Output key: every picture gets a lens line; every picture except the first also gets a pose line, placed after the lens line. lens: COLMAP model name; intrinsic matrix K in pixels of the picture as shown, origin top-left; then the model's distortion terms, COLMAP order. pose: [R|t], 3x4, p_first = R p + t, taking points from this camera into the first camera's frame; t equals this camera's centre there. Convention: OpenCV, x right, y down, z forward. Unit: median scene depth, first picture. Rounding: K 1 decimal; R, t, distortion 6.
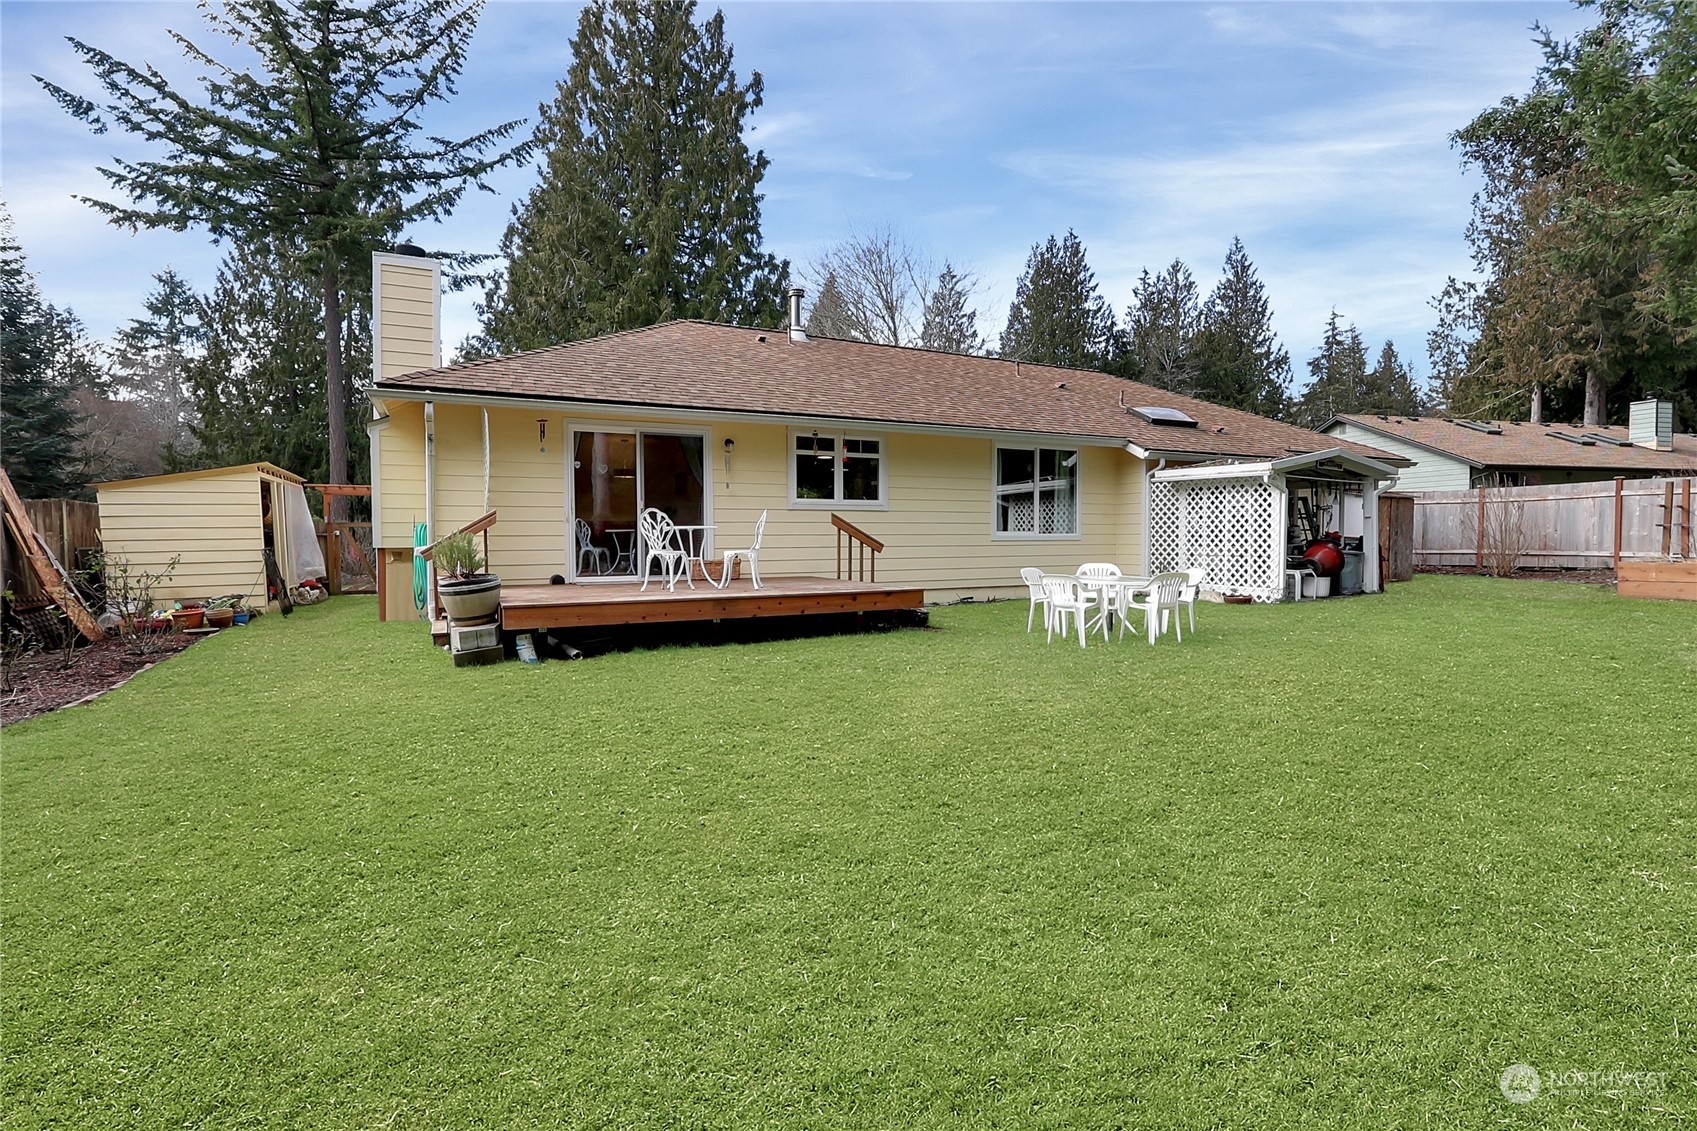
lens RADIAL K [[805.7, 0, 821.4], [0, 805.7, 556.0], [0, 0, 1]] dist [-0.013969, 0.001568]
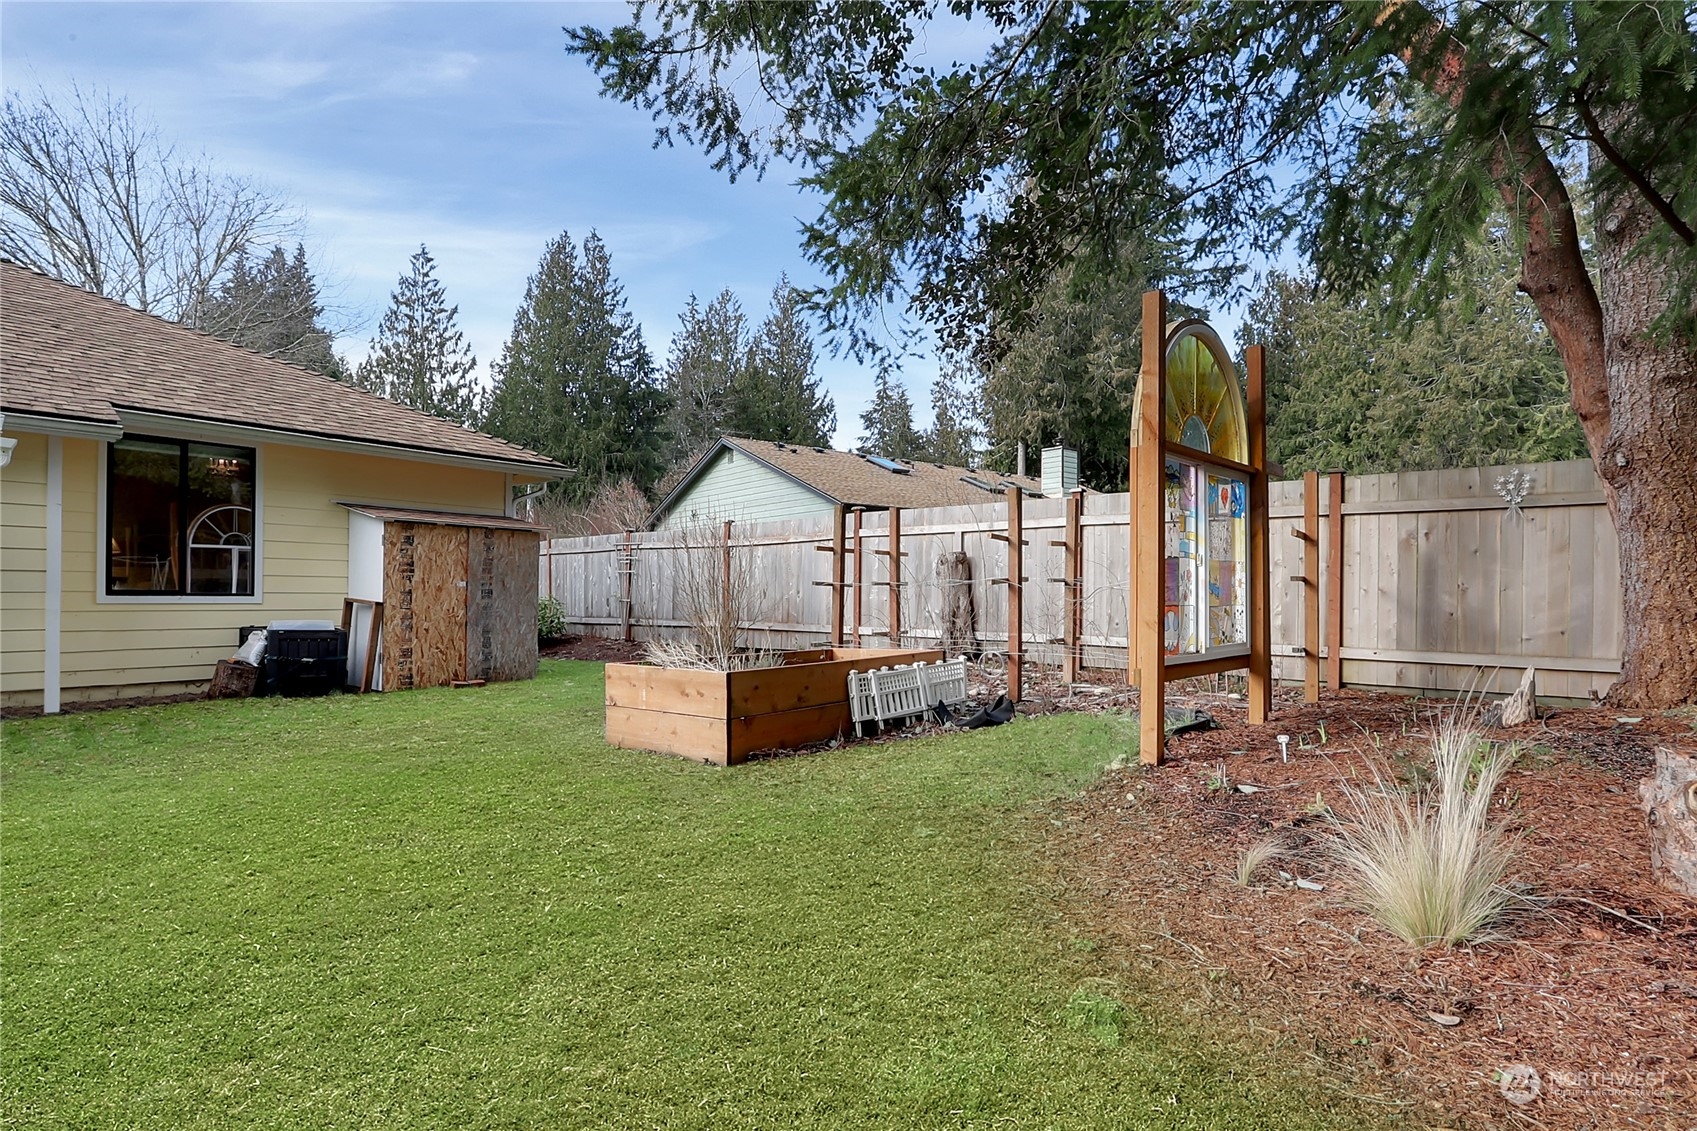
lens RADIAL K [[859.3, 0, 811.1], [0, 859.3, 584.8], [0, 0, 1]] dist [-0.003390, 0.000230]
pose [[0.918321, 0.013081, 0.395620, 0.406795], [0.000121, 0.999444, -0.033329, -0.008909], [-0.395836, 0.030655, 0.917809, 0.225892]]
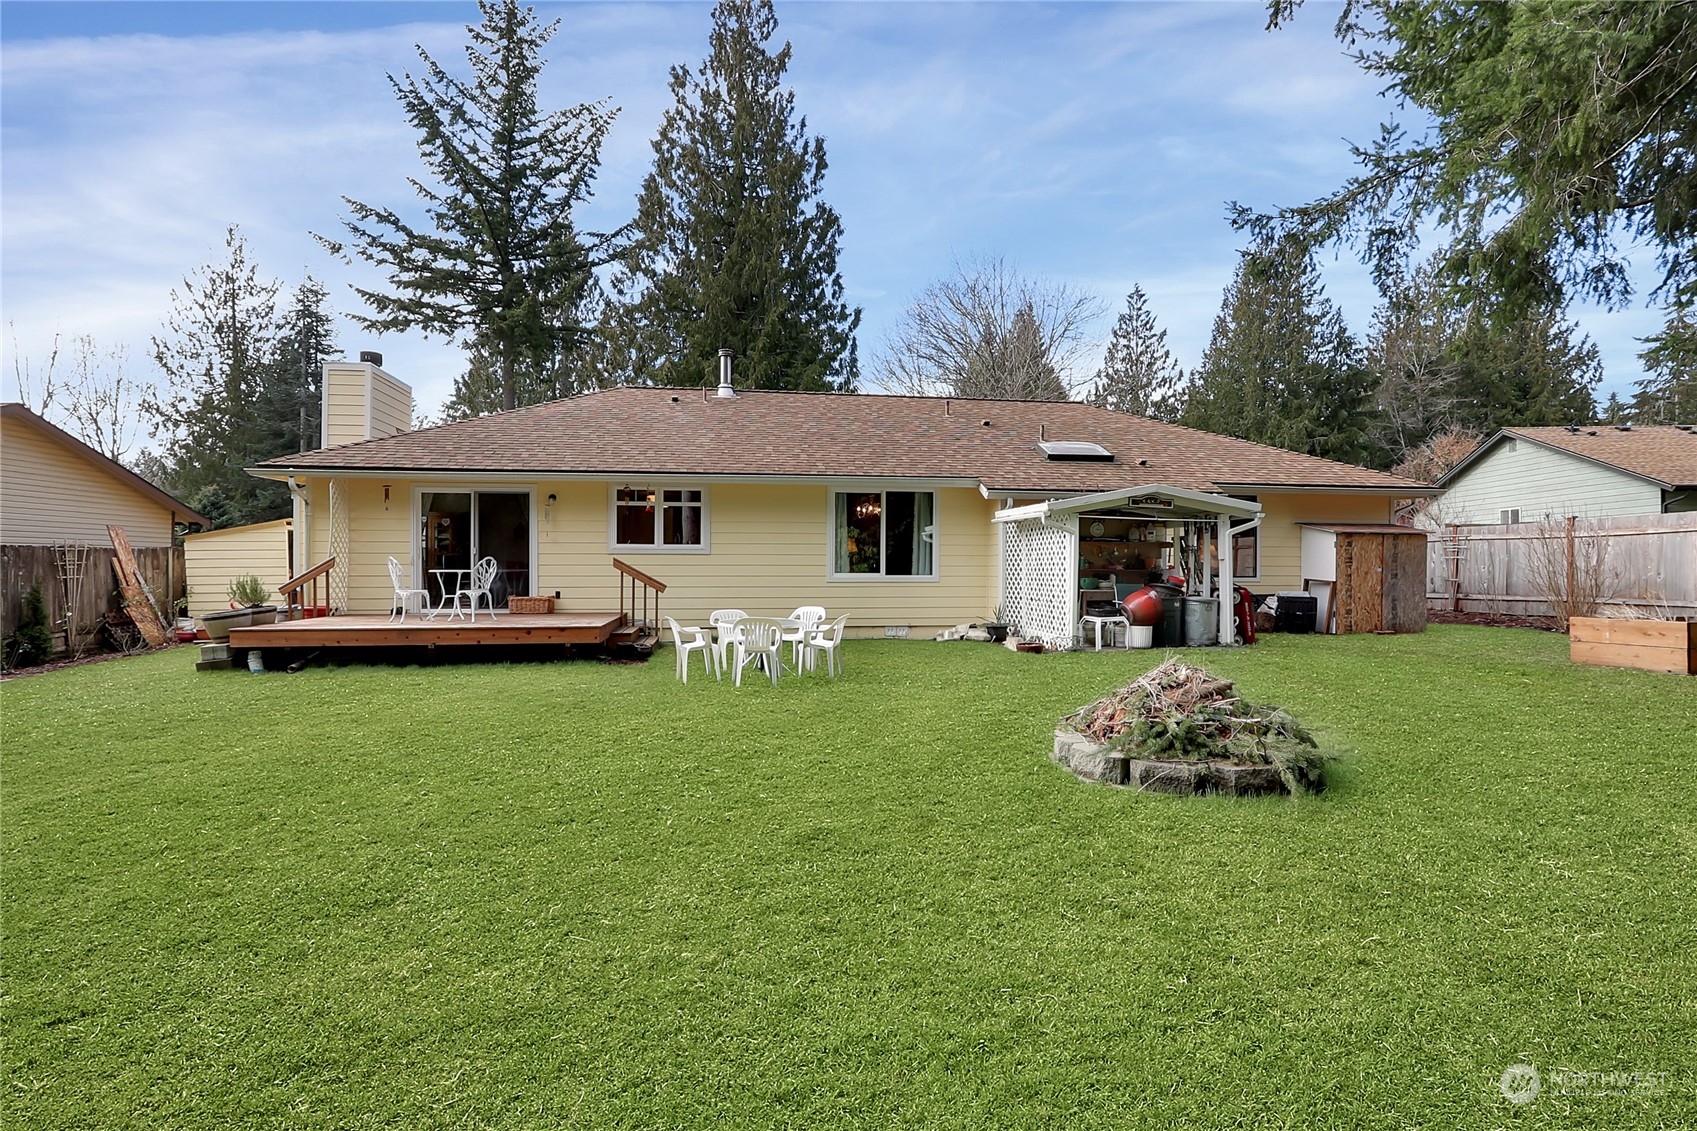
lens RADIAL K [[800.5, 0, 818.6], [0, 800.5, 567.1], [0, 0, 1]] dist [-0.015181, 0.000572]
pose [[0.946895, 0.004136, -0.321516, 0.243657], [-0.012296, 0.999652, -0.023352, -0.006270], [0.321307, 0.026065, 0.946616, 0.008295]]
